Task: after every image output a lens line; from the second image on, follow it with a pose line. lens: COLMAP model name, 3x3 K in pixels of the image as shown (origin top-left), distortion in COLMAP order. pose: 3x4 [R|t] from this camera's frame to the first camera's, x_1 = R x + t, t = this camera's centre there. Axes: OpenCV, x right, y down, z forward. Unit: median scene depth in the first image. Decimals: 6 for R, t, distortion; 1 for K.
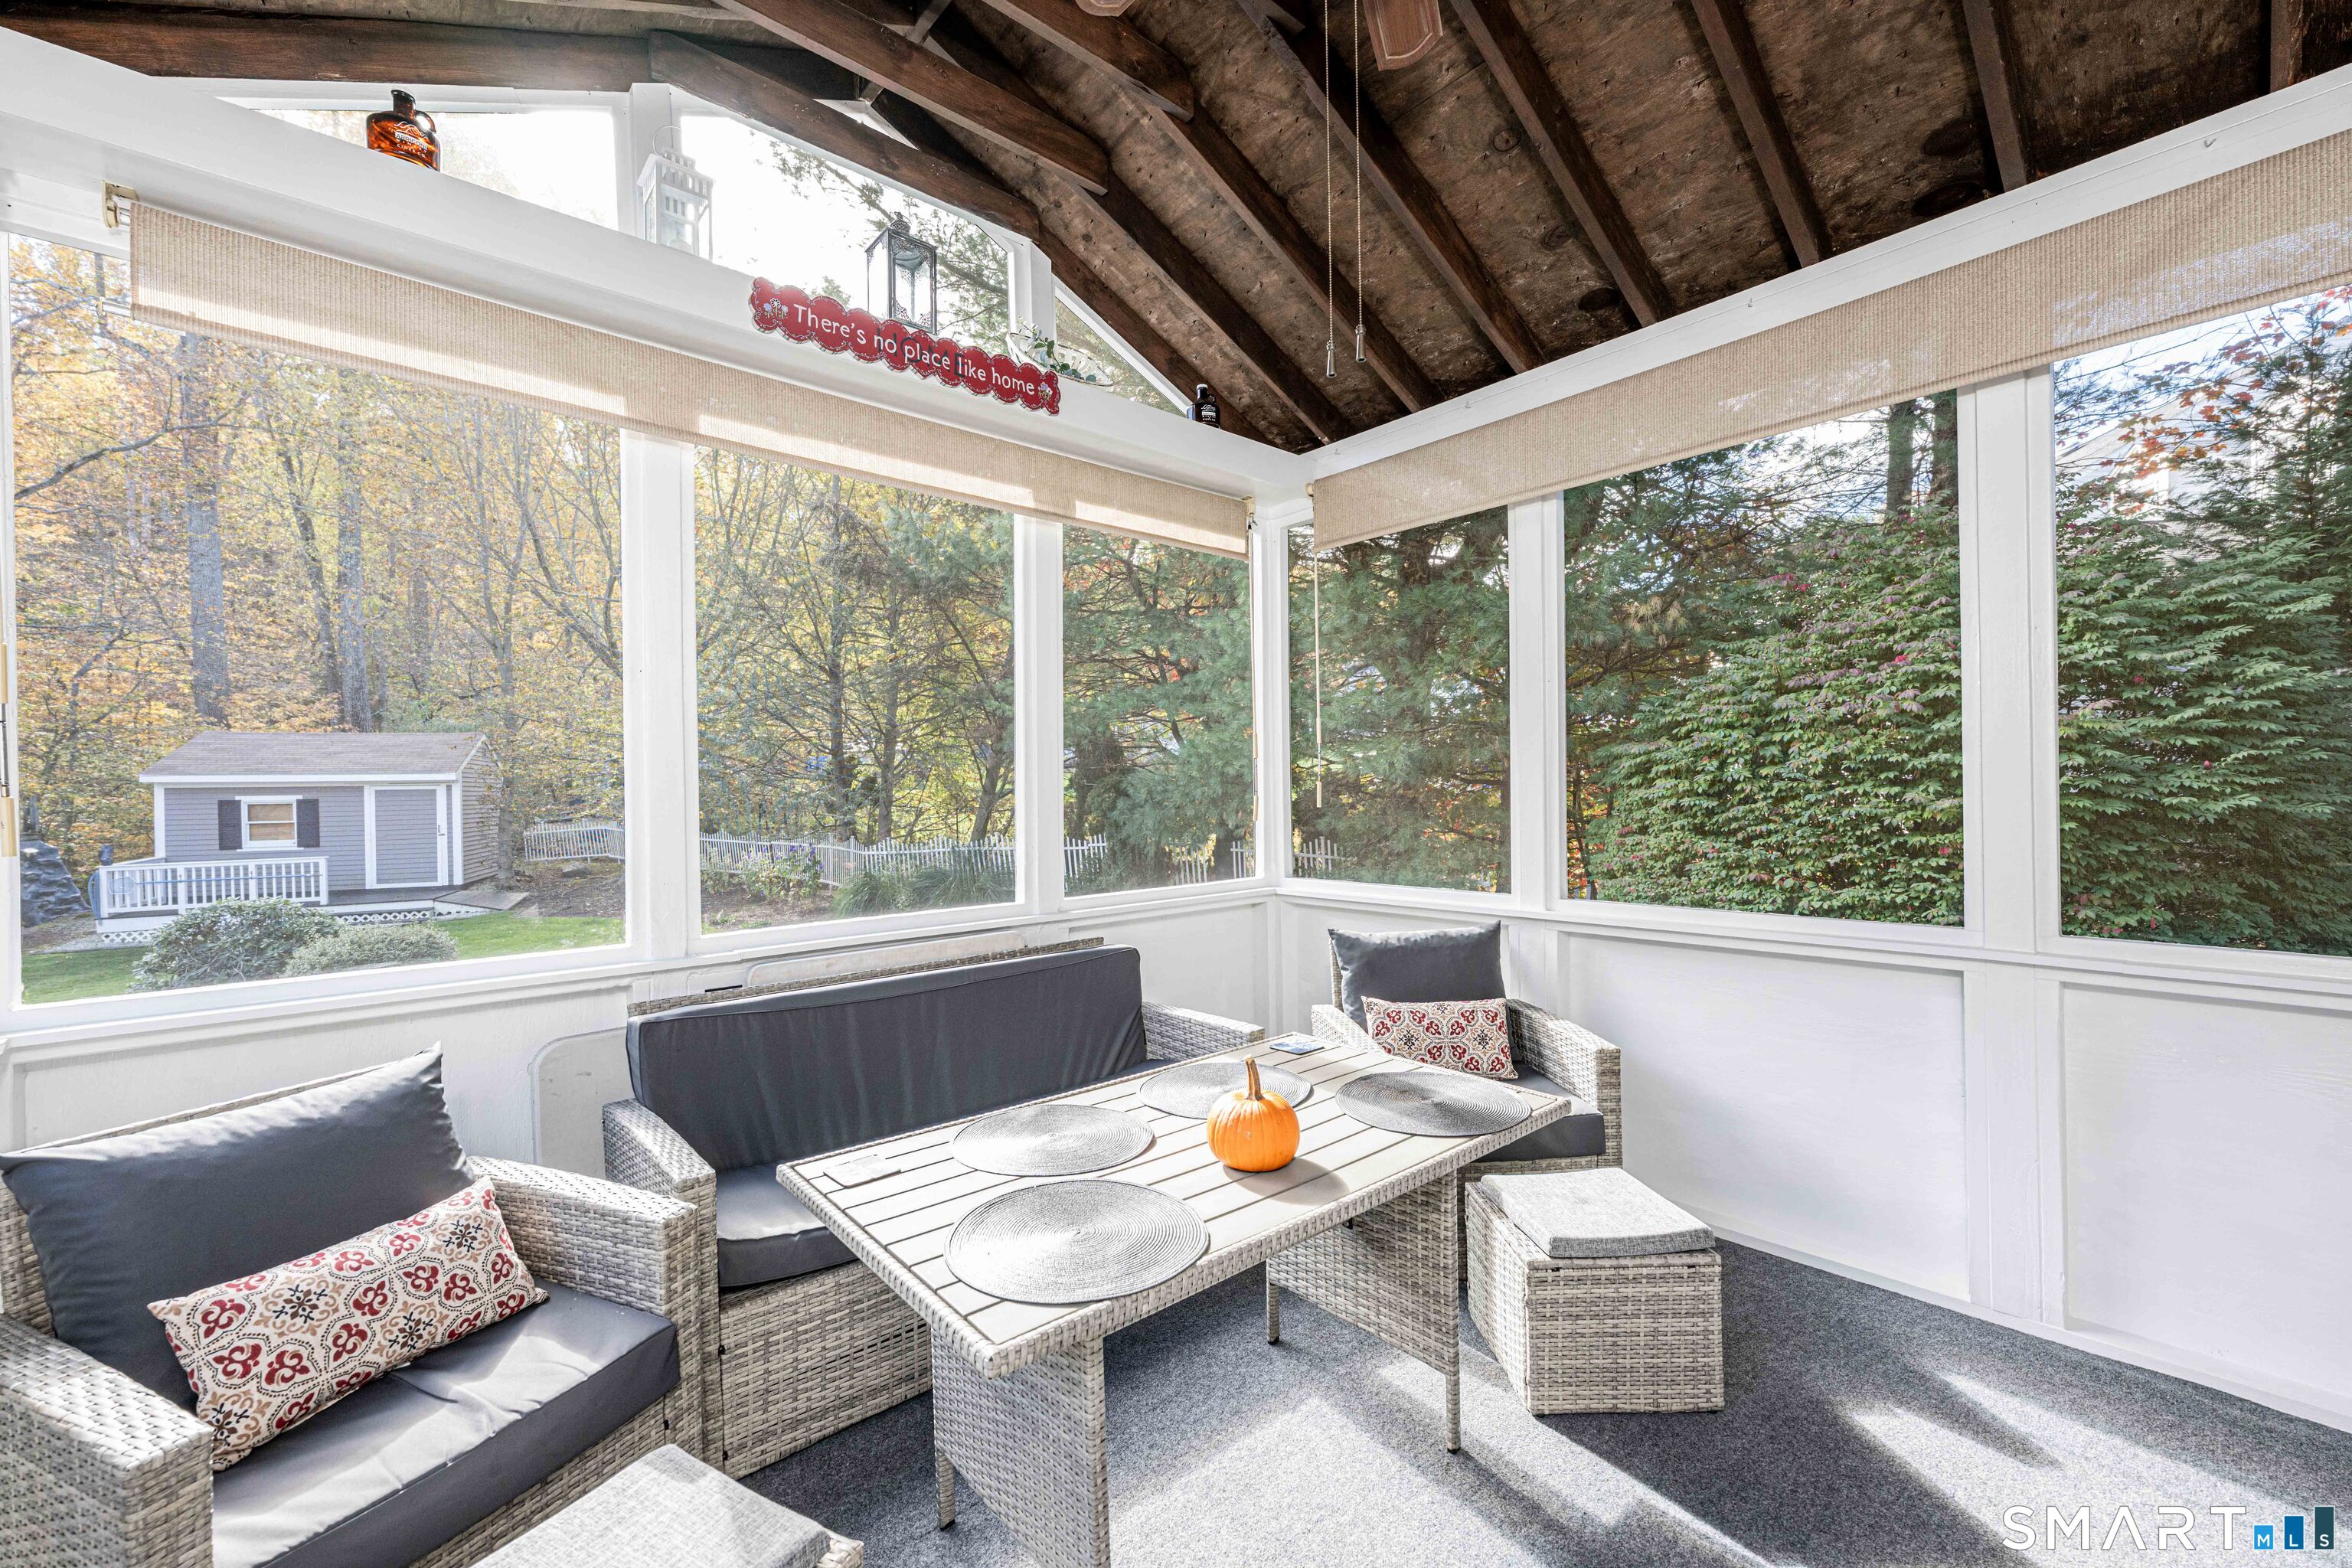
lens RADIAL K [[934.9, 0, 1162.6], [0, 934.9, 793.6], [0, 0, 1]] dist [-0.000141, 0.000377]
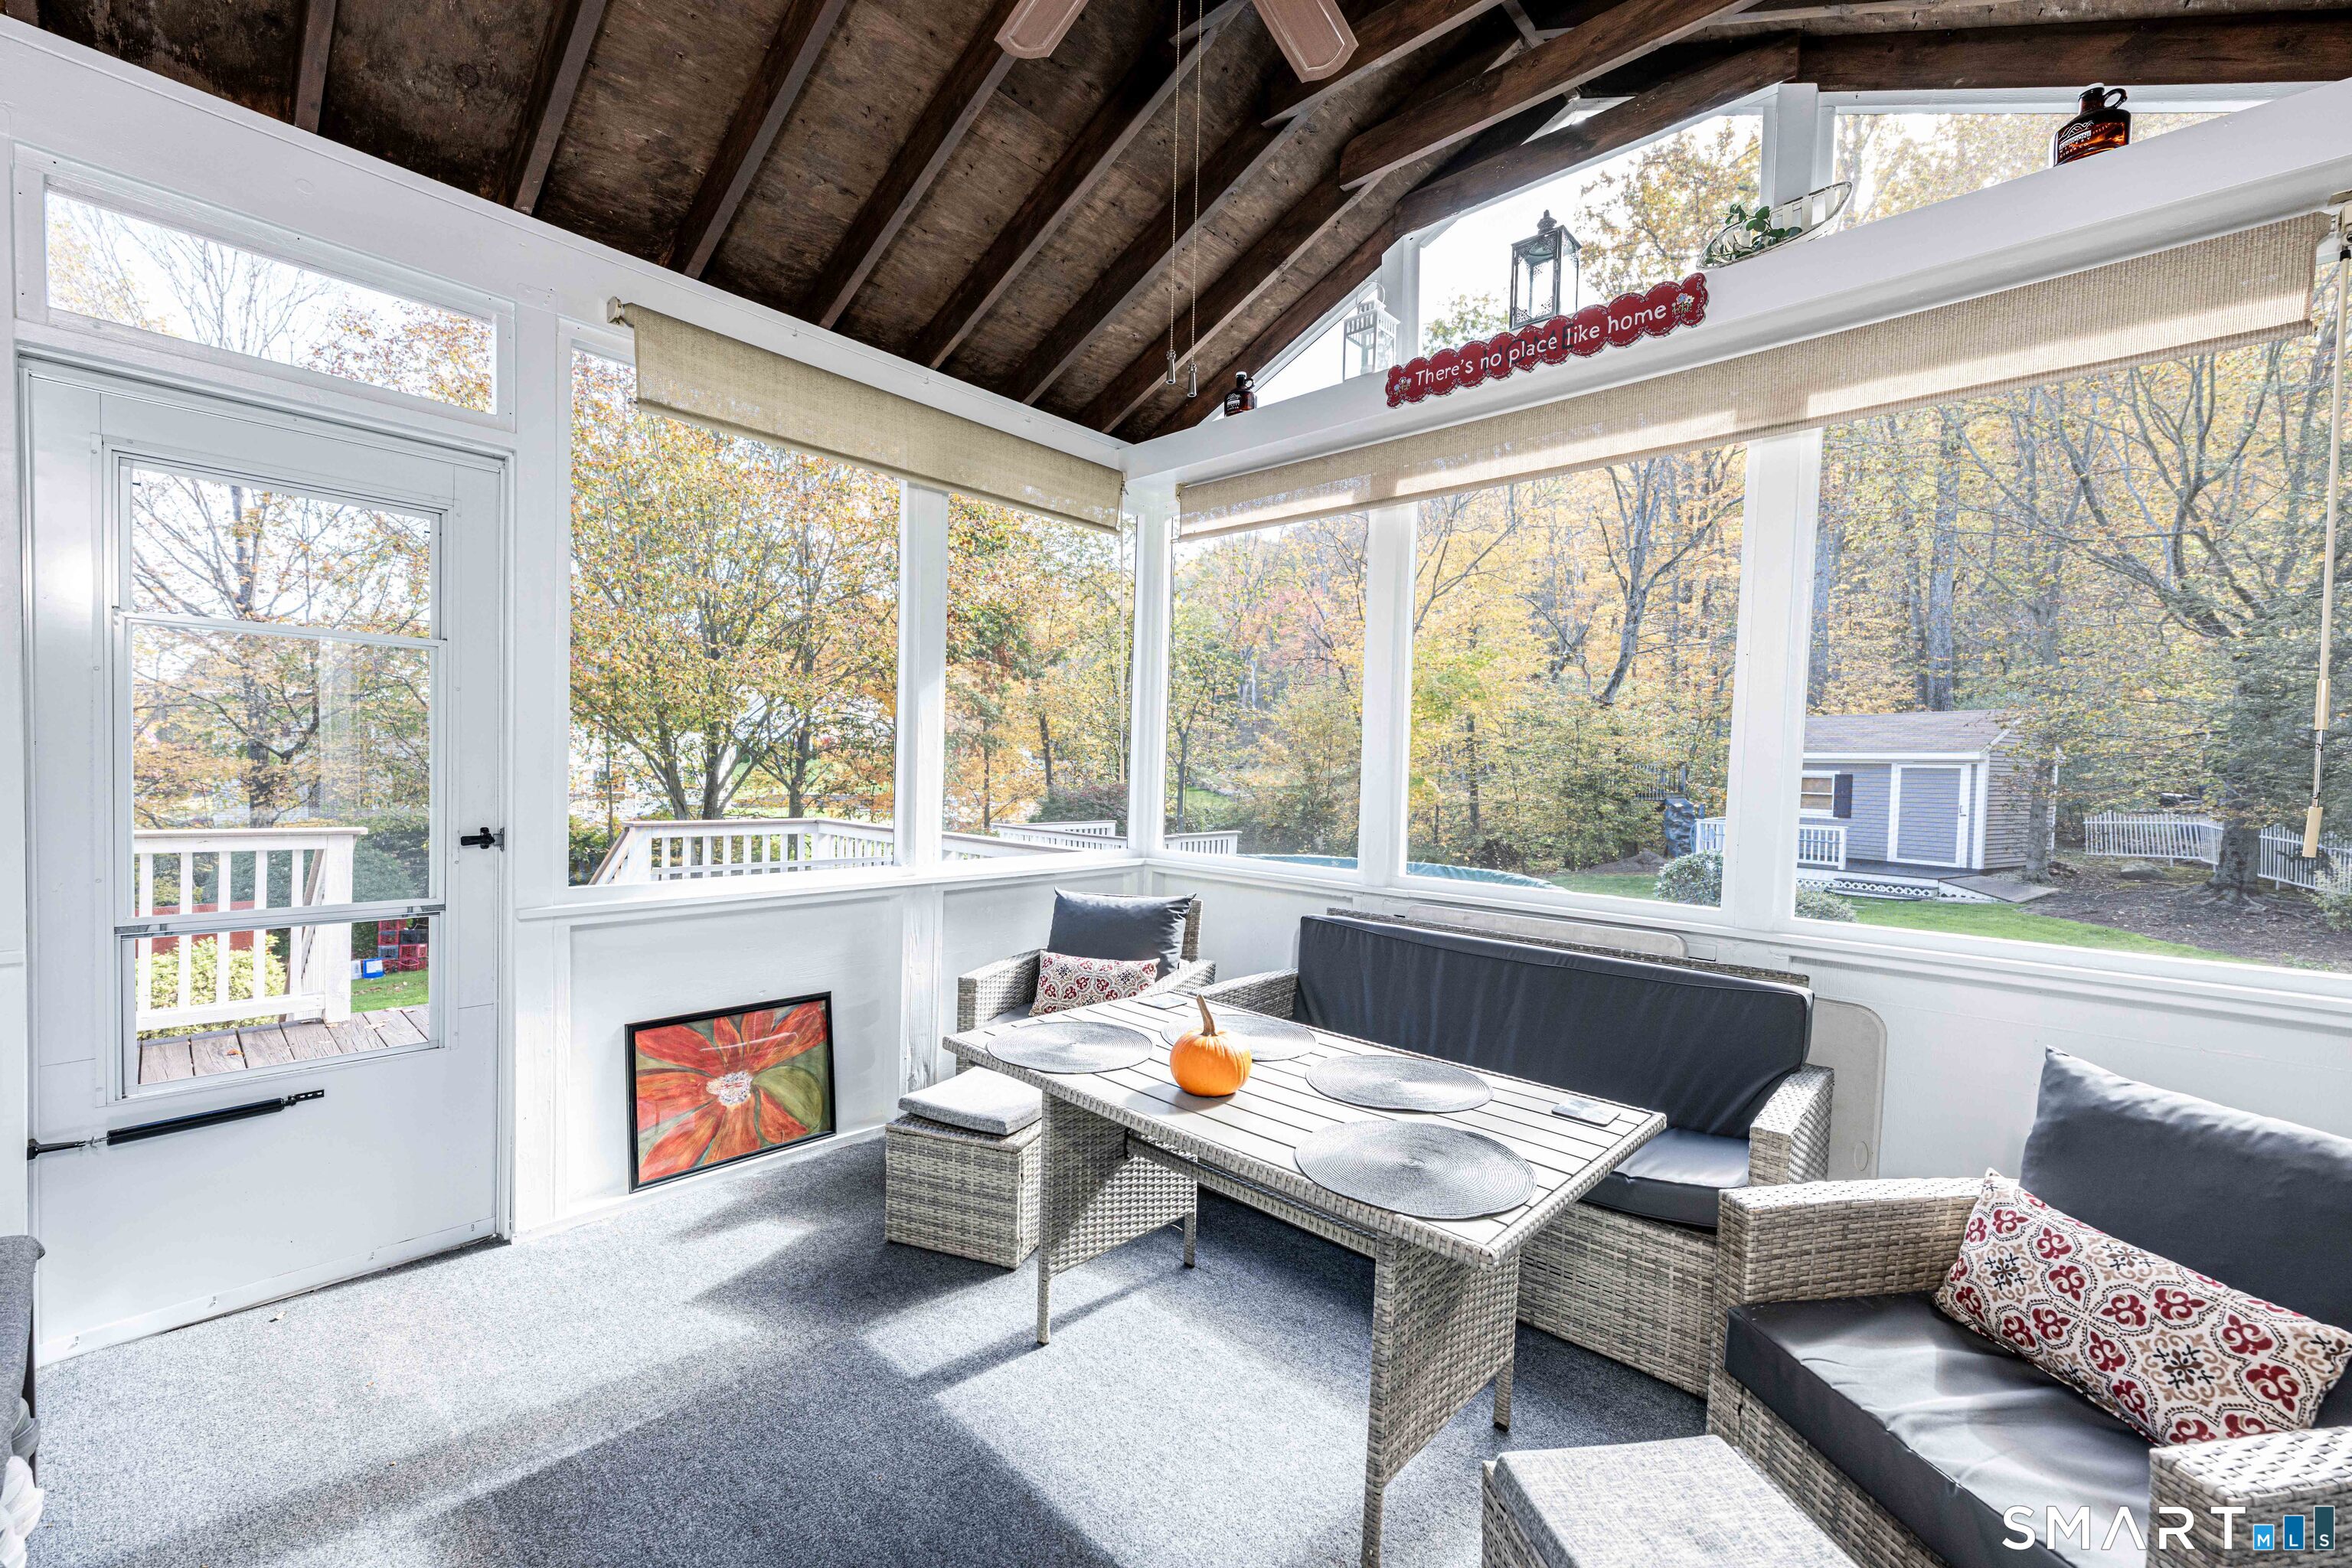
lens RADIAL K [[934.9, 0, 1162.6], [0, 934.9, 793.6], [0, 0, 1]] dist [-0.000141, 0.000377]
pose [[0.117883, 0.050842, -0.991725, 0.172505], [-0.027684, 0.998469, 0.047897, -0.003832], [0.992642, 0.021809, 0.119110, 0.112073]]
